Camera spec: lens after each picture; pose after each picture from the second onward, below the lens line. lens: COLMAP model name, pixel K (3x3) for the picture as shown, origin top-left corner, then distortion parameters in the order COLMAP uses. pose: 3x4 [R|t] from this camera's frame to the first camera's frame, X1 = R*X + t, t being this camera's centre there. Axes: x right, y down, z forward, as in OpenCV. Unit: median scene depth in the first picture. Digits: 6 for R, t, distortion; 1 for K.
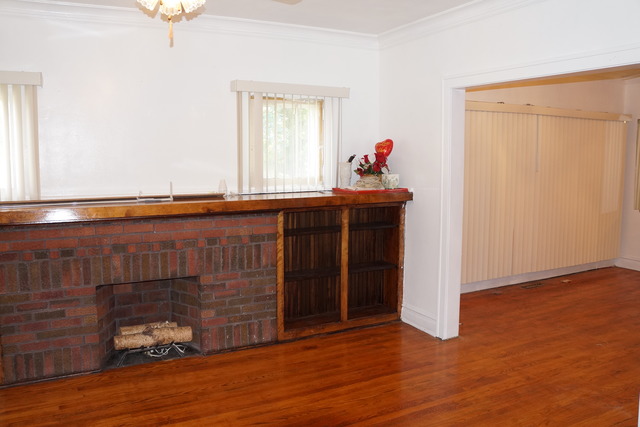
lens RADIAL K [[536.6, 0, 320.6], [0, 536.6, 215.2], [0, 0, 1]] dist [-0.079577, 0.004750]
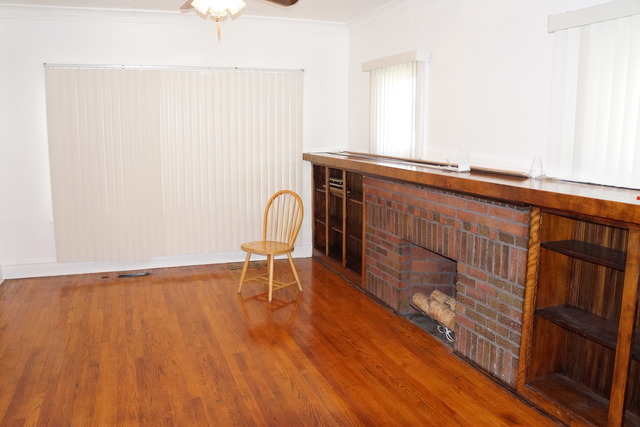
lens RADIAL K [[536.6, 0, 320.7], [0, 536.6, 209.0], [0, 0, 1]] dist [-0.079577, 0.004750]
pose [[-0.108796, 0.153498, -0.982141, 0.617505], [-0.123673, 0.978240, 0.166588, -0.084063], [0.986341, 0.139589, -0.087445, 0.818157]]
